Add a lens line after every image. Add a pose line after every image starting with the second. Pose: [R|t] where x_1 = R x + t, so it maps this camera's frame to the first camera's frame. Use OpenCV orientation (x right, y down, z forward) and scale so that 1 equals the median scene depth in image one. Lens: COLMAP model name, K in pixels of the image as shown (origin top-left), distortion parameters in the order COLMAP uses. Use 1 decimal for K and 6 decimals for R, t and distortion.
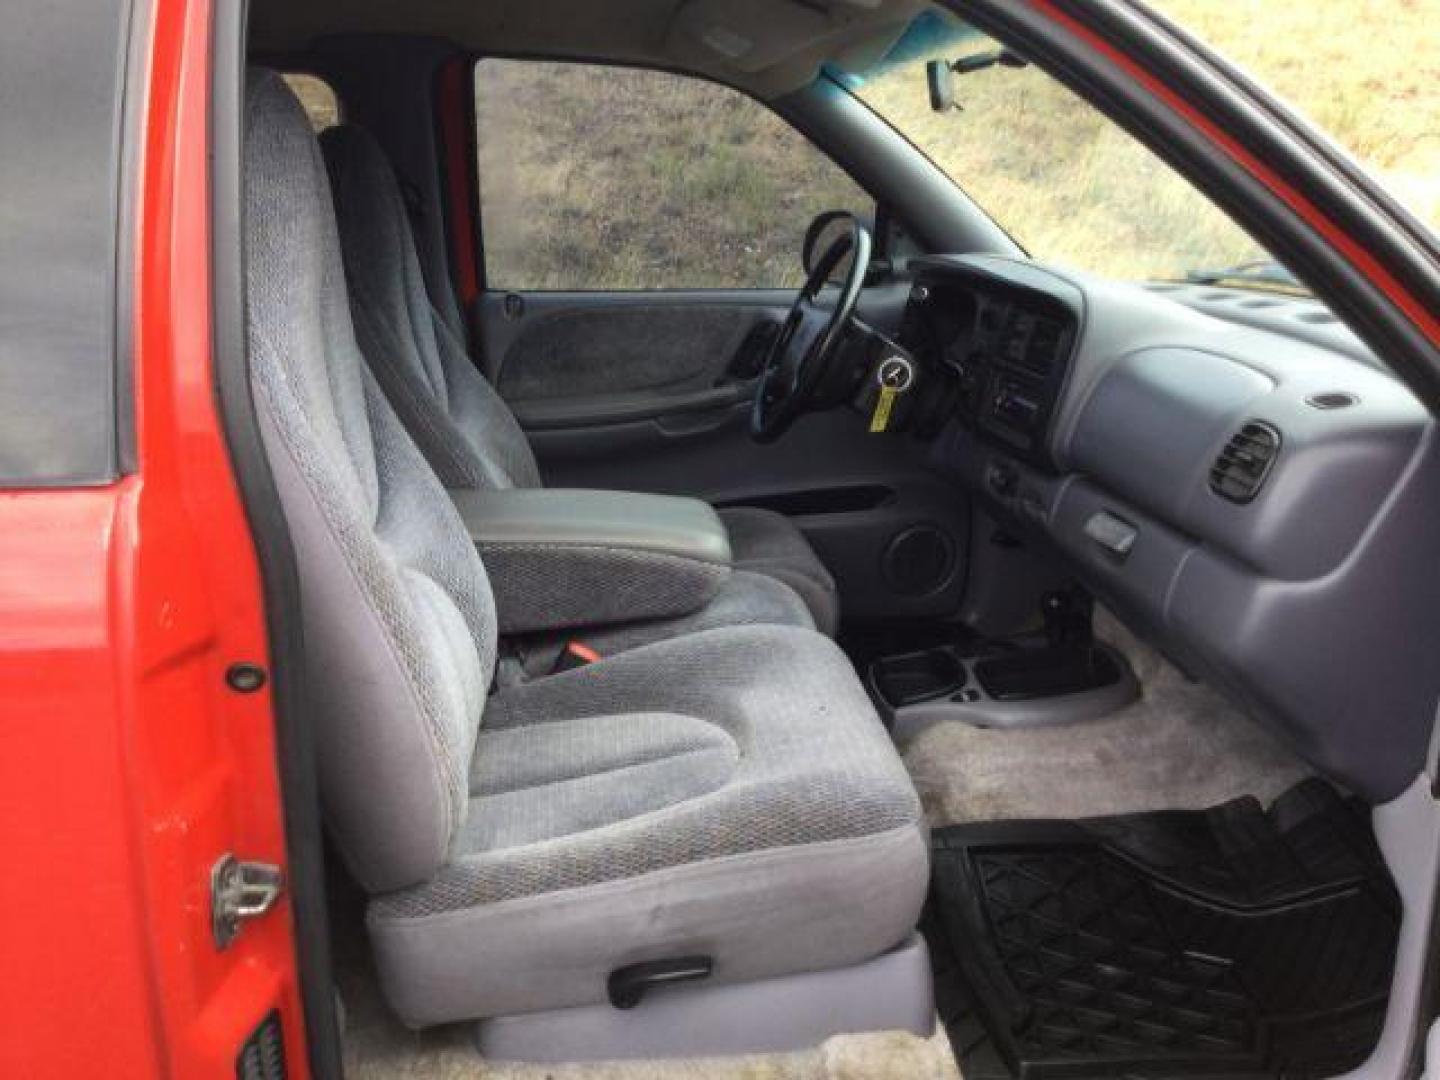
lens RADIAL K [[1300.3, 0, 720.0], [0, 1300.3, 540.0], [0, 0, 1]] dist [0.094750, -0.157704]
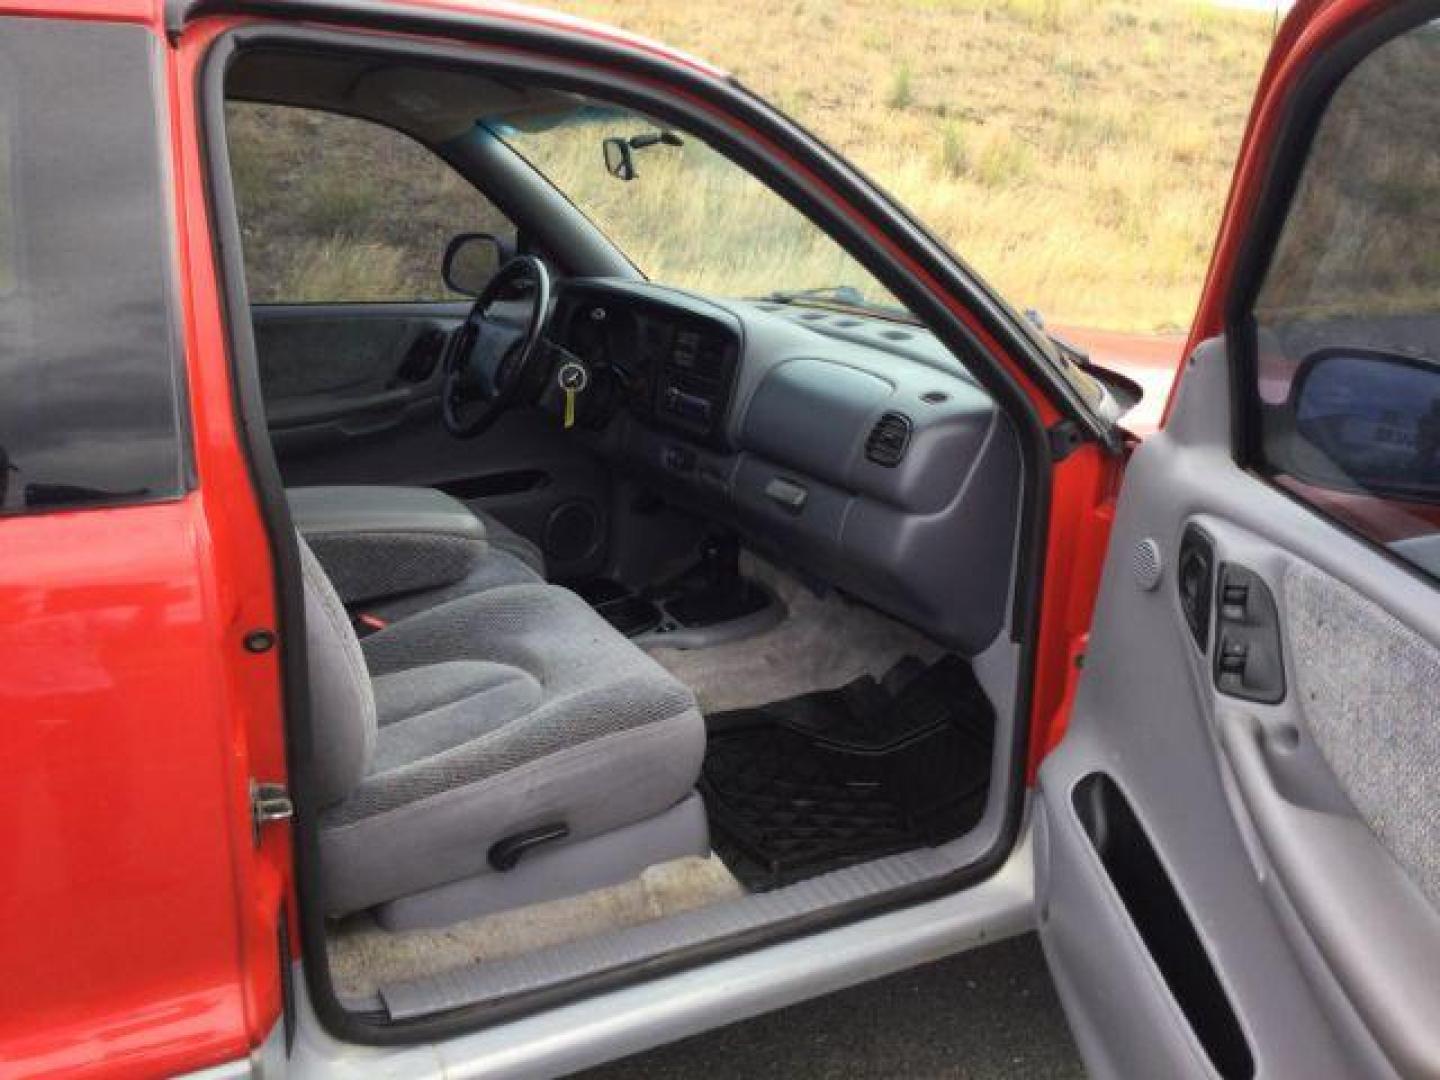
lens RADIAL K [[1300.3, 0, 720.0], [0, 1300.3, 540.0], [0, 0, 1]] dist [0.094750, -0.157704]
pose [[0.924368, -0.076098, 0.373835, -0.256259], [0.070150, 0.997100, 0.029514, -0.001359], [-0.374997, -0.001057, 0.927026, -0.234604]]
